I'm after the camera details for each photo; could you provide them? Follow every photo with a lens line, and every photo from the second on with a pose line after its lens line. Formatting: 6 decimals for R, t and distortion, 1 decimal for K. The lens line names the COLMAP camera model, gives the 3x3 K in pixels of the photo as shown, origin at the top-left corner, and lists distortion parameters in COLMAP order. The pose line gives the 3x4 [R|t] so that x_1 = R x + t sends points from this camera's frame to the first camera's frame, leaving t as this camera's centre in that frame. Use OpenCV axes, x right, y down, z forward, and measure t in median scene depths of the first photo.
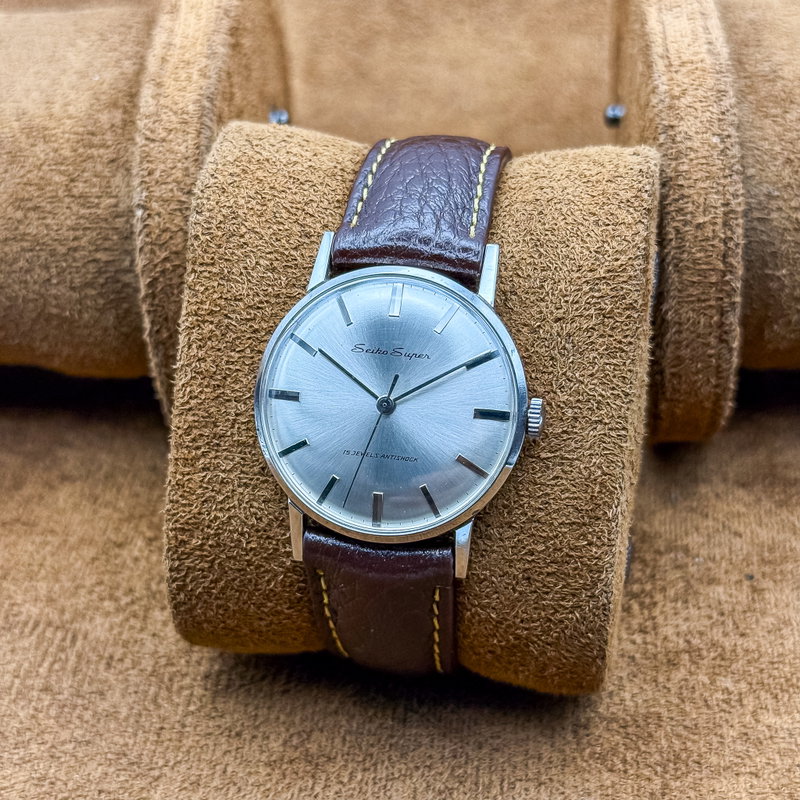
lens RADIAL K [[1573.0, 0, 400.0], [0, 1573.0, 400.0], [0, 0, 1]] dist [0.113021, -0.020083]
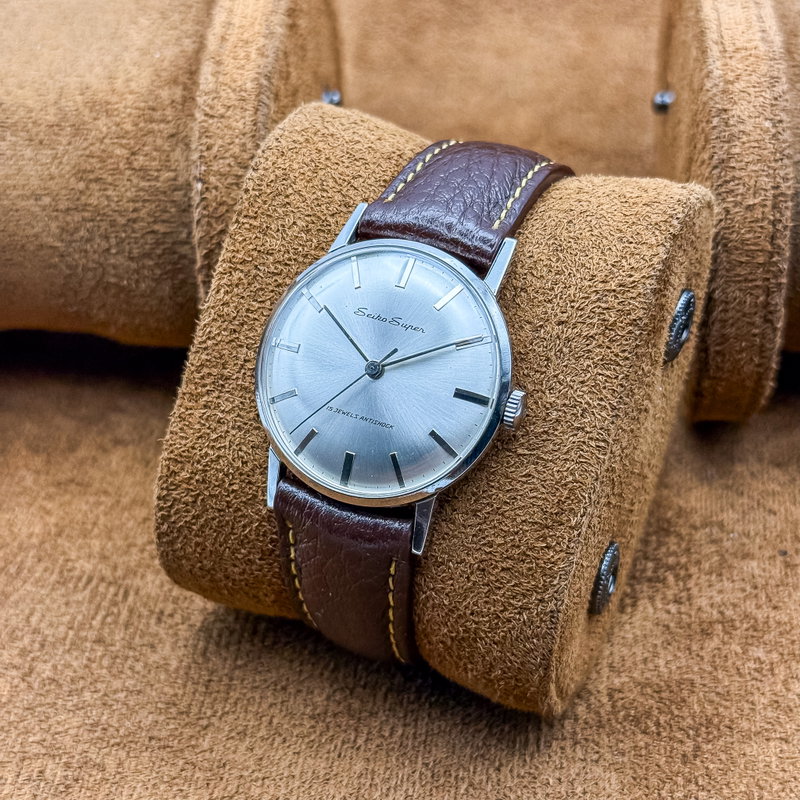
lens RADIAL K [[1573.0, 0, 400.0], [0, 1573.0, 400.0], [0, 0, 1]] dist [0.113021, -0.020083]
pose [[0.968063, 0.189172, -0.164525, 0.171449], [-0.202560, 0.976860, -0.068664, 0.085521], [0.147729, 0.099797, 0.983980, -0.006151]]
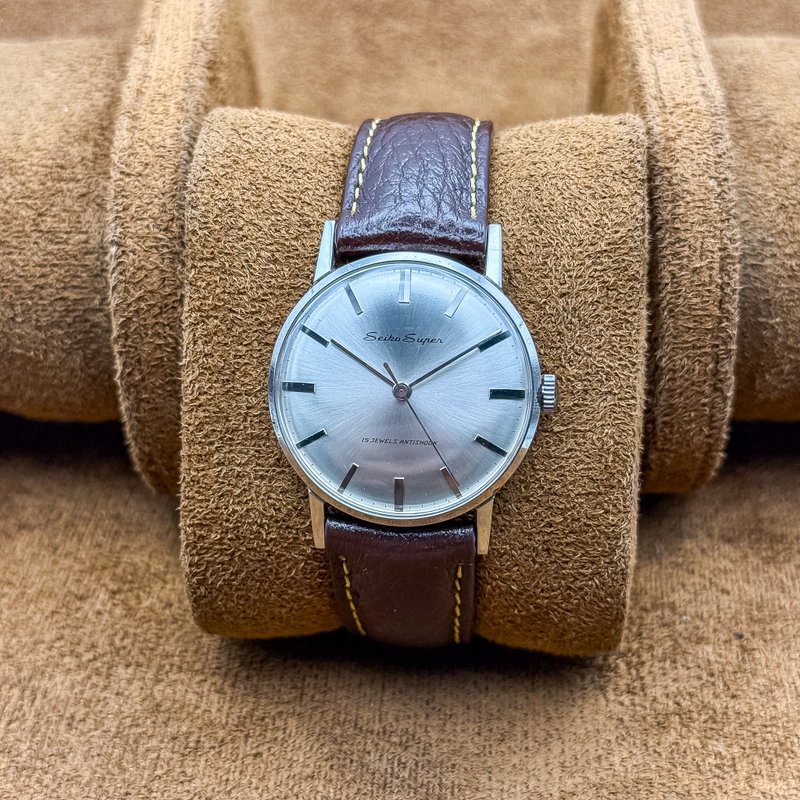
lens RADIAL K [[1573.0, 0, 400.0], [0, 1573.0, 400.0], [0, 0, 1]] dist [0.113021, -0.020083]
pose [[0.995359, -0.066444, 0.069610, -0.077009], [0.063215, 0.996864, 0.047606, -0.037395], [-0.072555, -0.042984, 0.996438, -0.005753]]
